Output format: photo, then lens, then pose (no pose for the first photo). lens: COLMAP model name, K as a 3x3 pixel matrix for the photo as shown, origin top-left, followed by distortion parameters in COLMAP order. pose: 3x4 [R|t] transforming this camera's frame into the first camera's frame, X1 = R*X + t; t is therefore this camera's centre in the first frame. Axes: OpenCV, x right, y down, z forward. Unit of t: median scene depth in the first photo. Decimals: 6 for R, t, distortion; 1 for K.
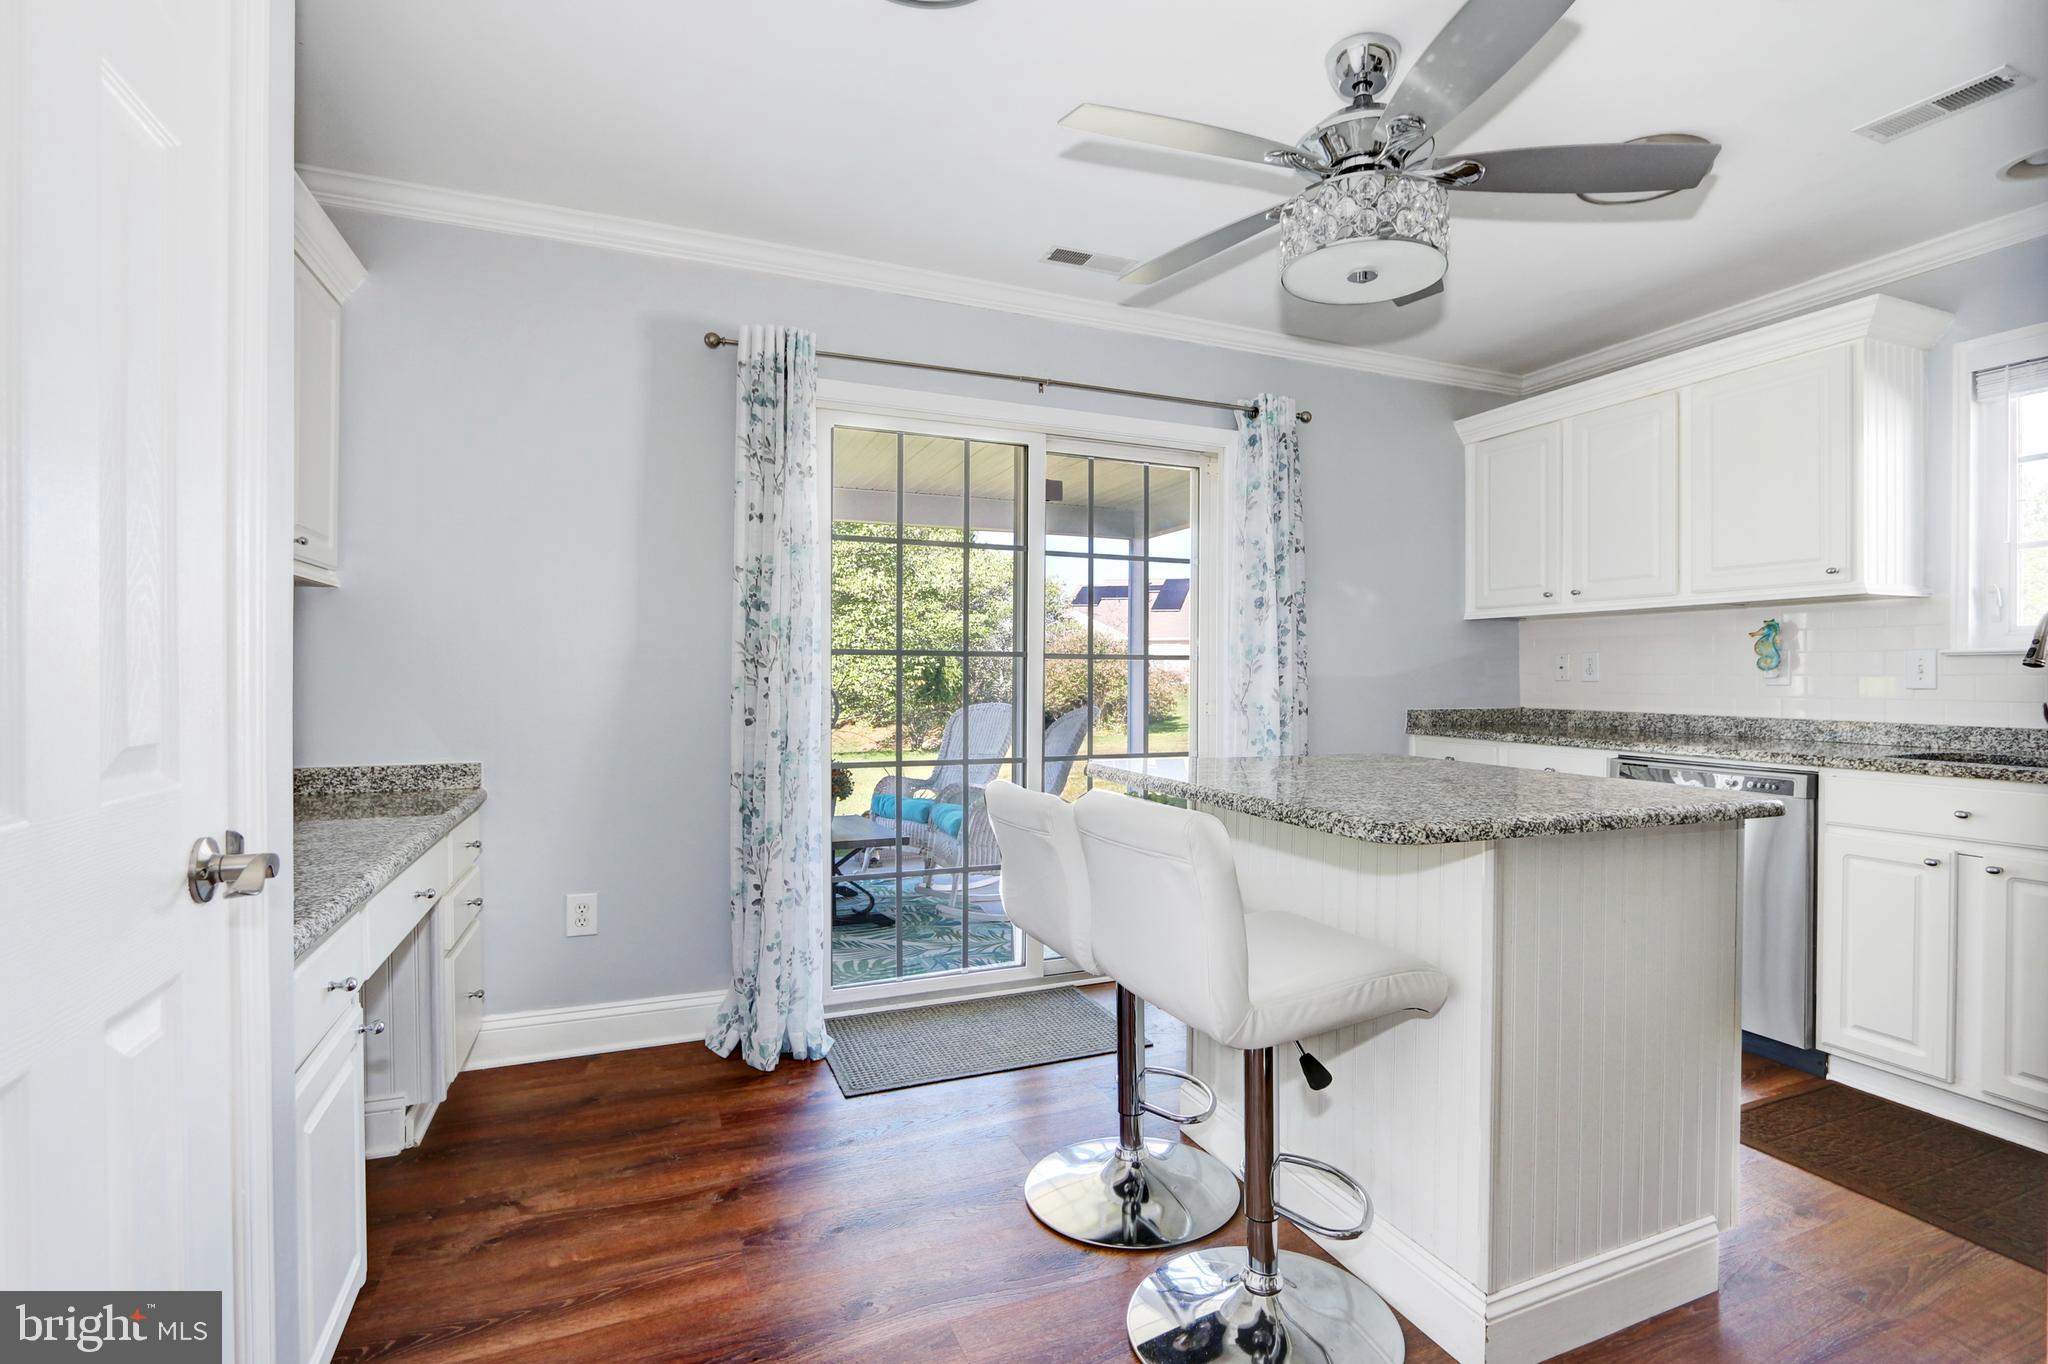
lens RADIAL K [[977.9, 0, 1039.2], [0, 977.9, 672.4], [0, 0, 1]] dist [-0.014085, 0.000315]
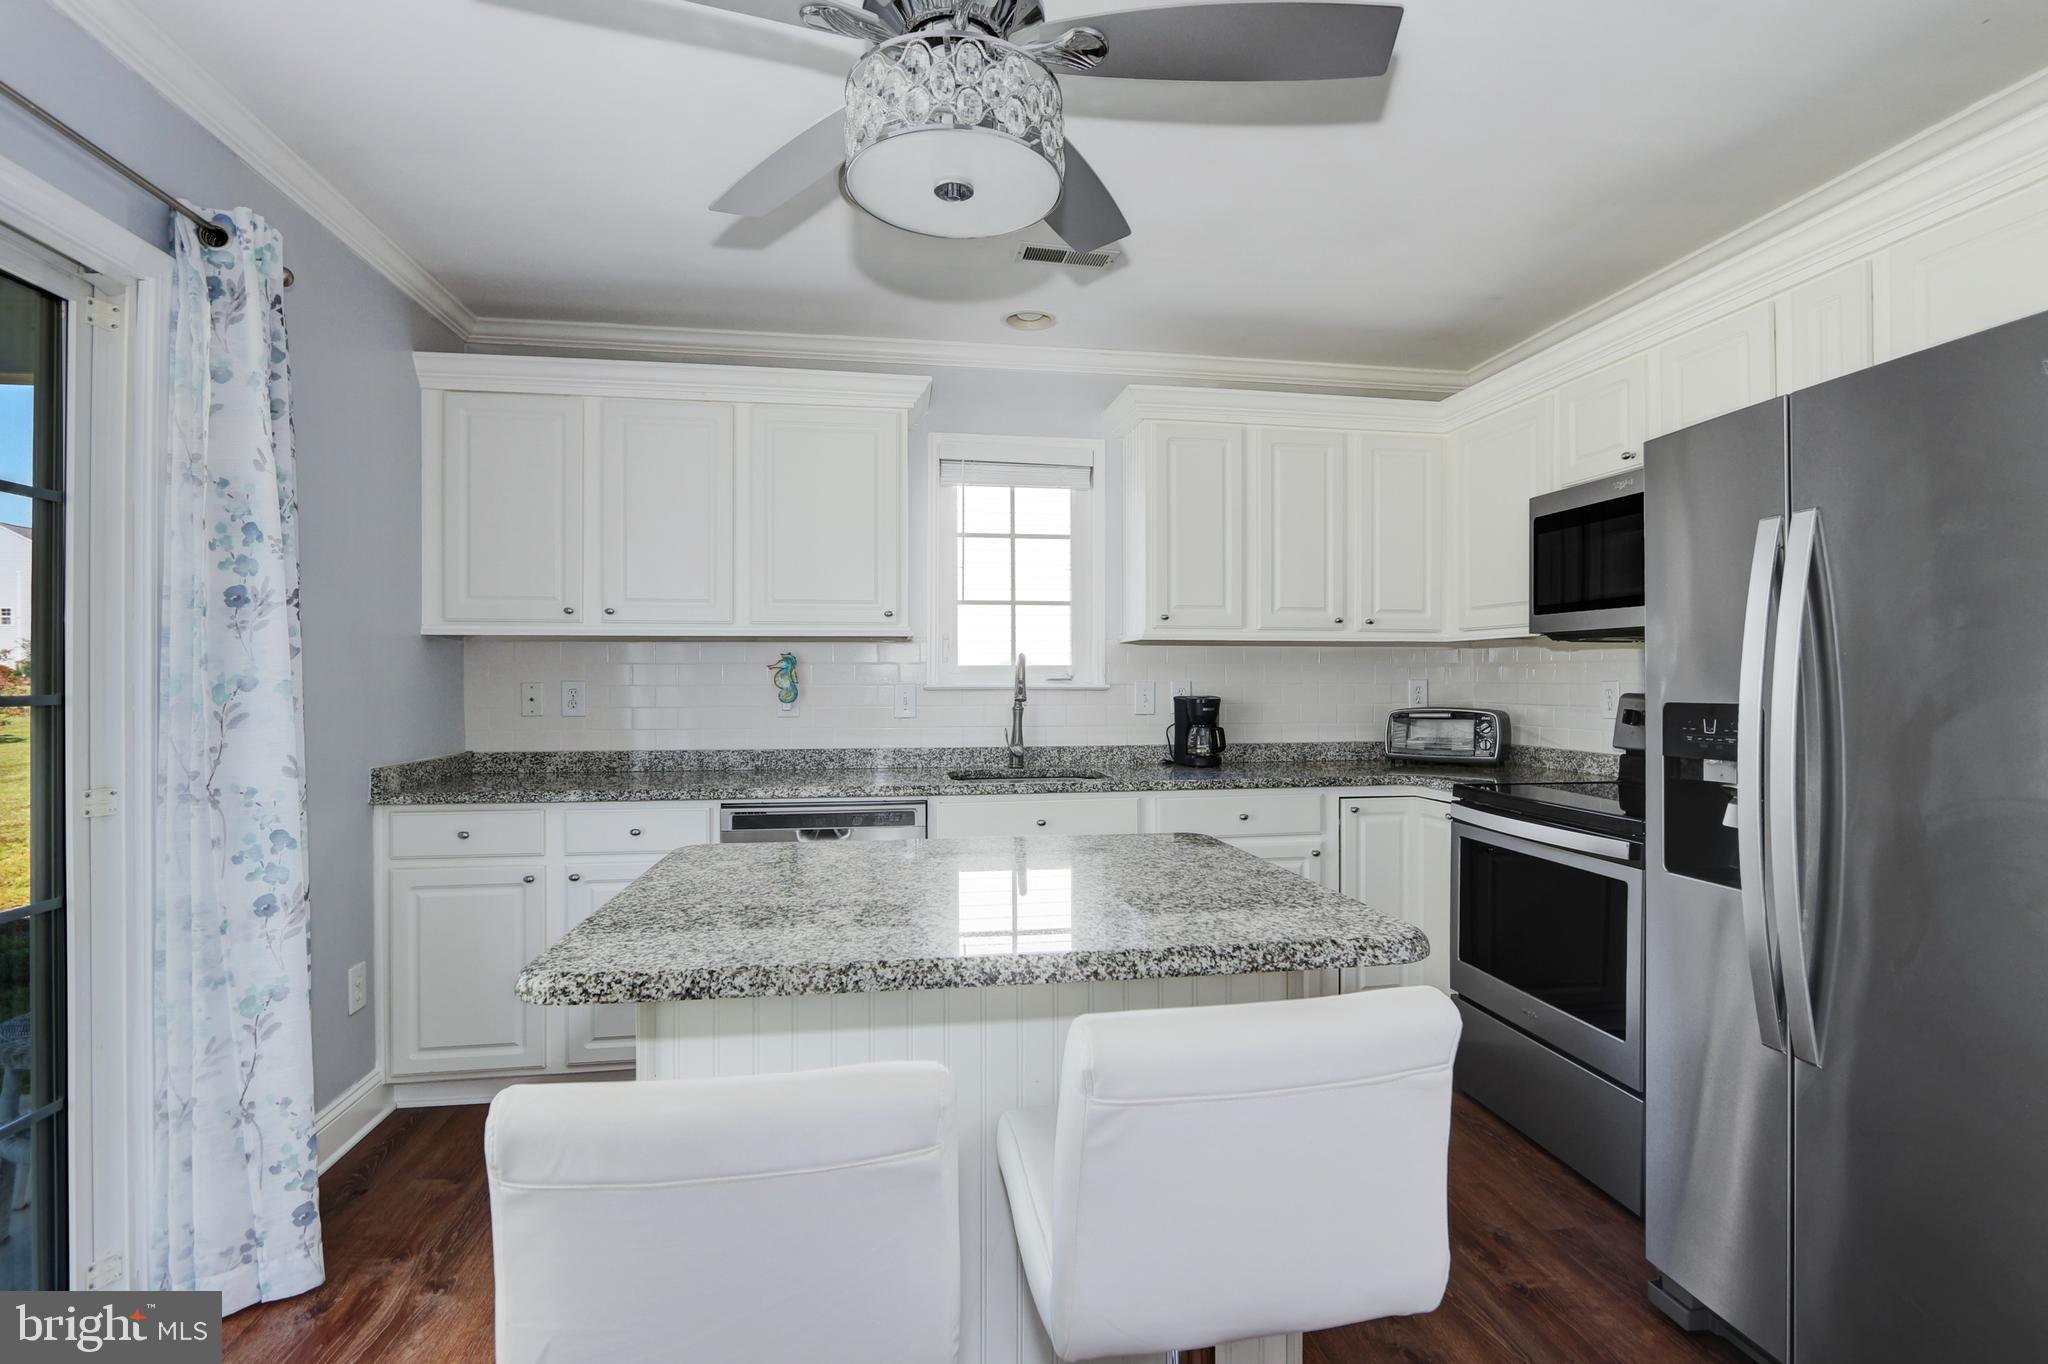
lens RADIAL K [[996.8, 0, 1017.4], [0, 996.8, 683.3], [0, 0, 1]] dist [-0.019519, 0.001167]
pose [[0.242449, -0.004634, 0.970153, -0.194488], [0.003002, 0.999987, 0.004026, -0.024430], [-0.970159, 0.001937, 0.242460, 0.456932]]
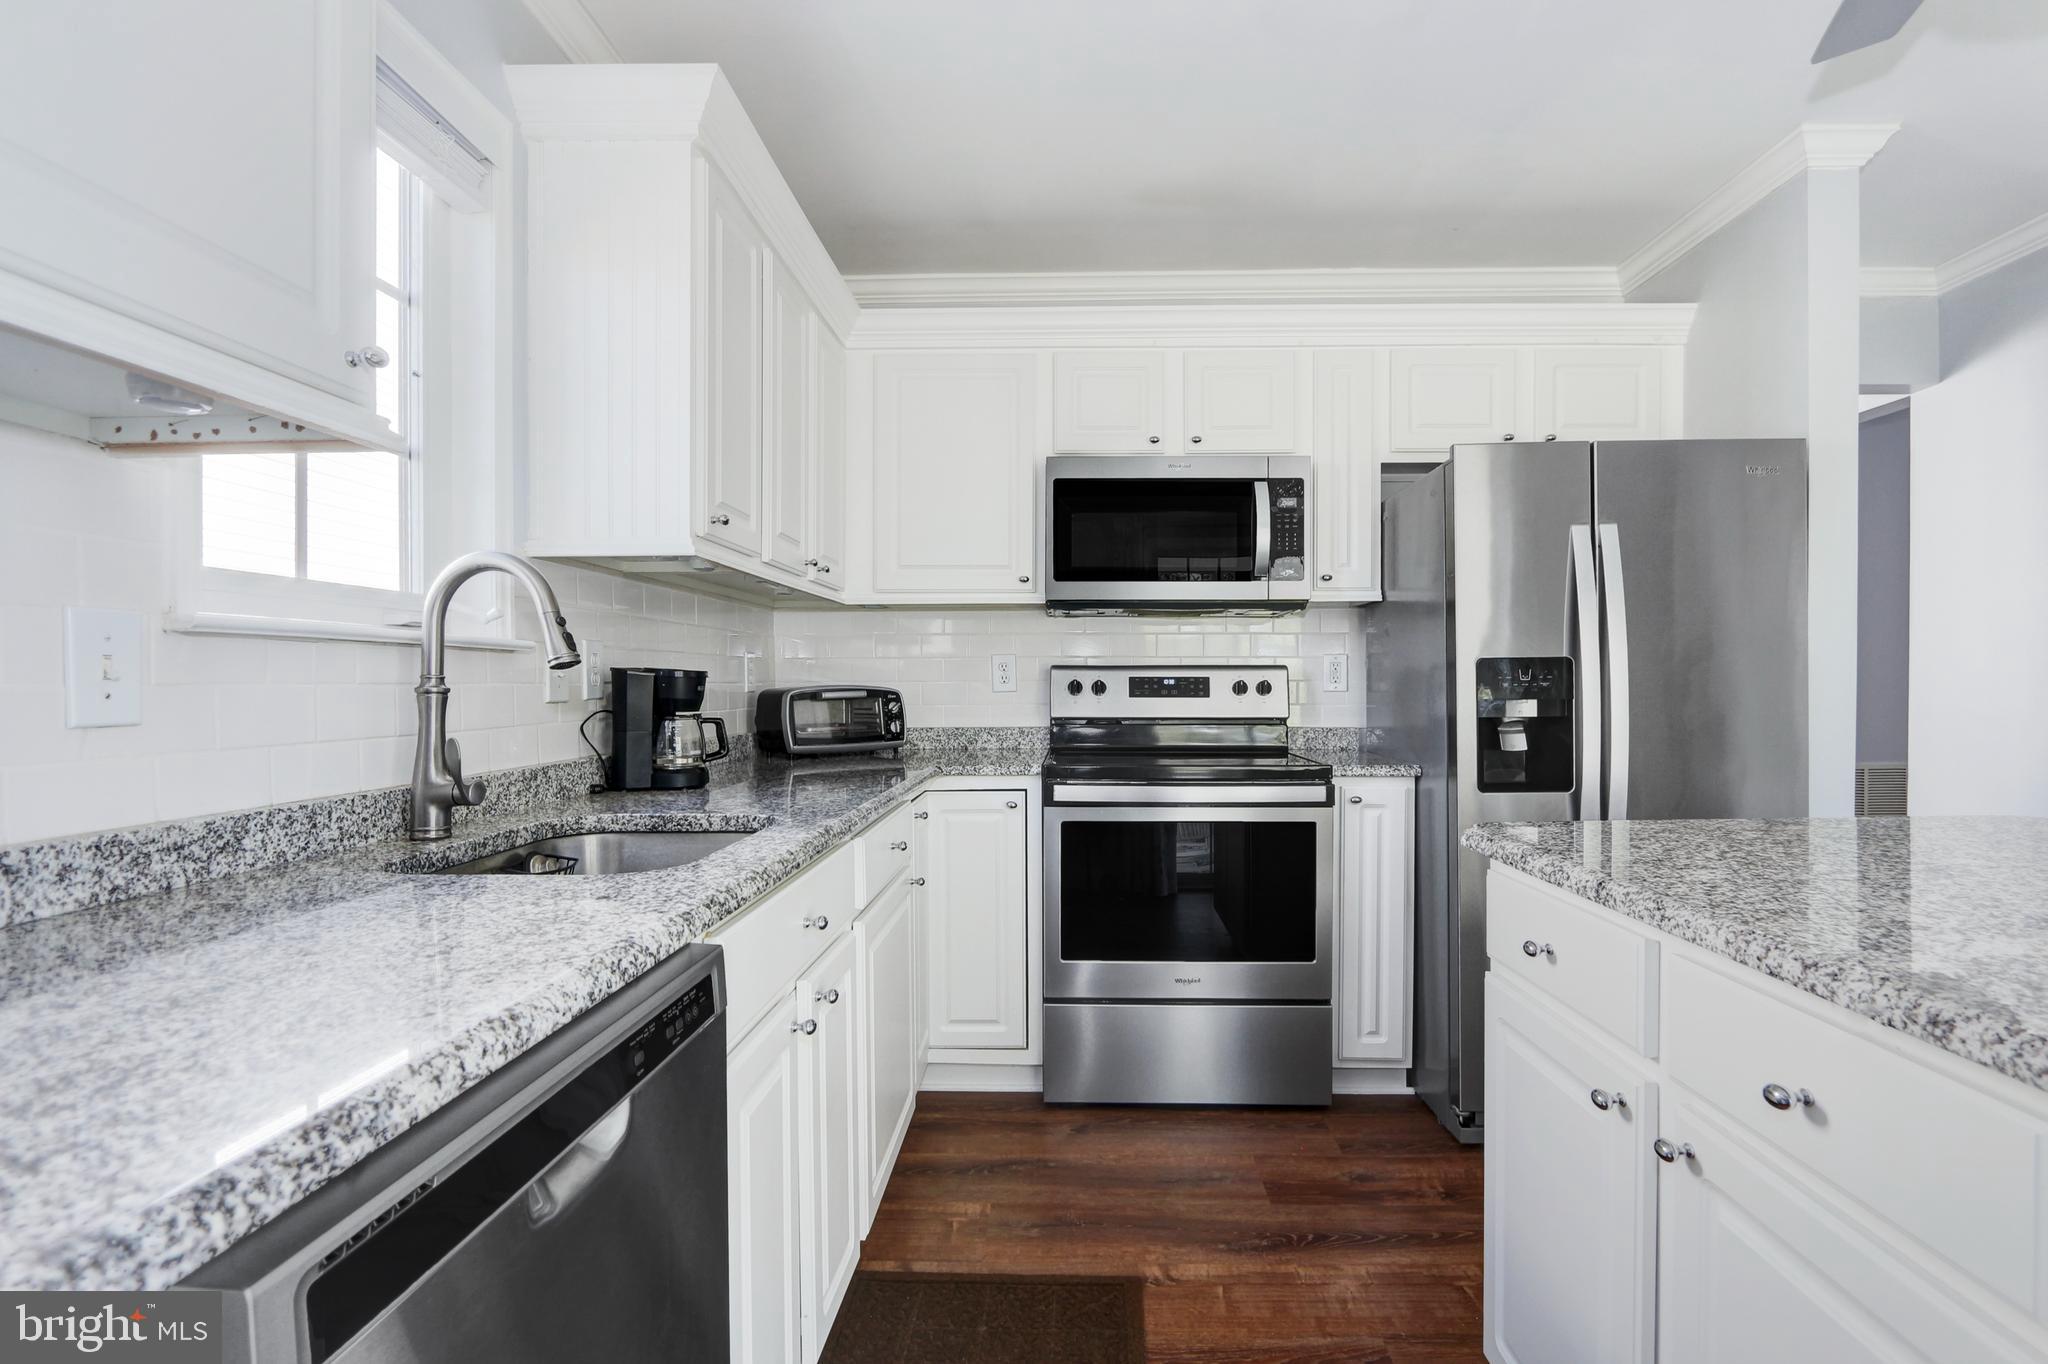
lens RADIAL K [[1003.0, 0, 1058.4], [0, 1003.0, 688.6], [0, 0, 1]] dist [-0.001472, 0.000386]
pose [[-0.916091, 0.001137, 0.400968, 0.372793], [0.004881, 0.999954, 0.008316, 0.001687], [-0.400940, 0.009576, -0.916054, 0.954687]]
